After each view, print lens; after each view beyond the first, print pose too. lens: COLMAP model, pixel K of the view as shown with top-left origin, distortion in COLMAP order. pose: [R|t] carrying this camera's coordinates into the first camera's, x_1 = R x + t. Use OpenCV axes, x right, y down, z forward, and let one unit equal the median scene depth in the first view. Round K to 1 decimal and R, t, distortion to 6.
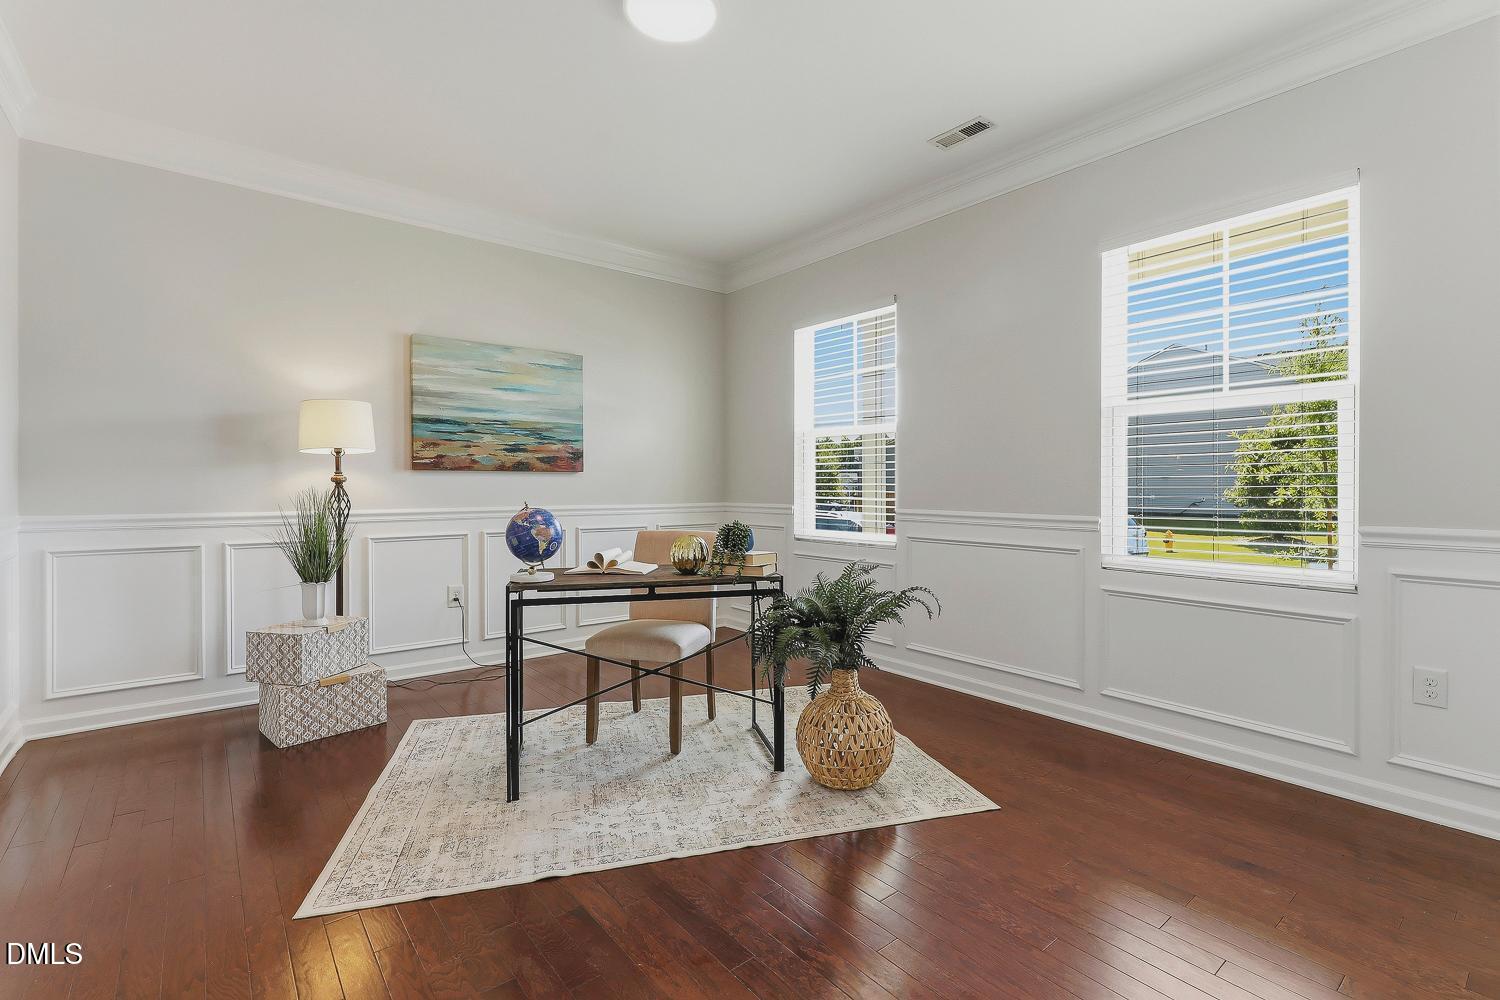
lens RADIAL K [[681.2, 0, 762.0], [0, 681.2, 489.6], [0, 0, 1]] dist [0.004211, -0.001443]
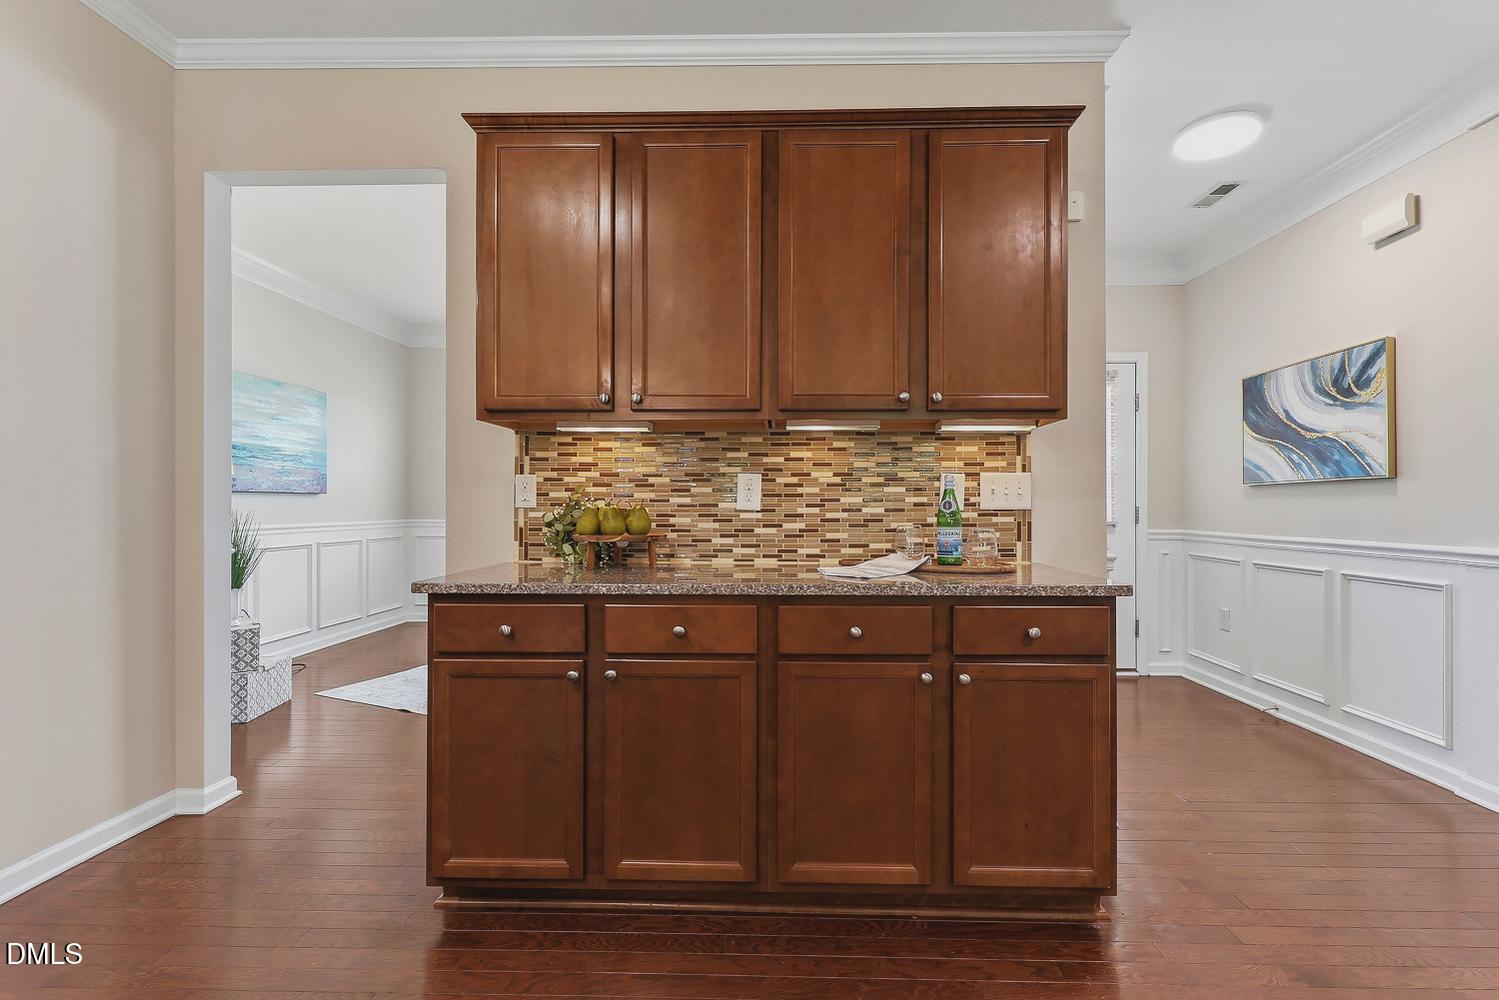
lens RADIAL K [[680.8, 0, 733.2], [0, 680.8, 503.5], [0, 0, 1]] dist [0.004211, -0.001443]
pose [[0.663633, 0.002917, 0.748053, -0.985761], [0.005578, 0.999945, -0.008848, 0.006176], [-0.748038, 0.010045, 0.663580, -0.424599]]
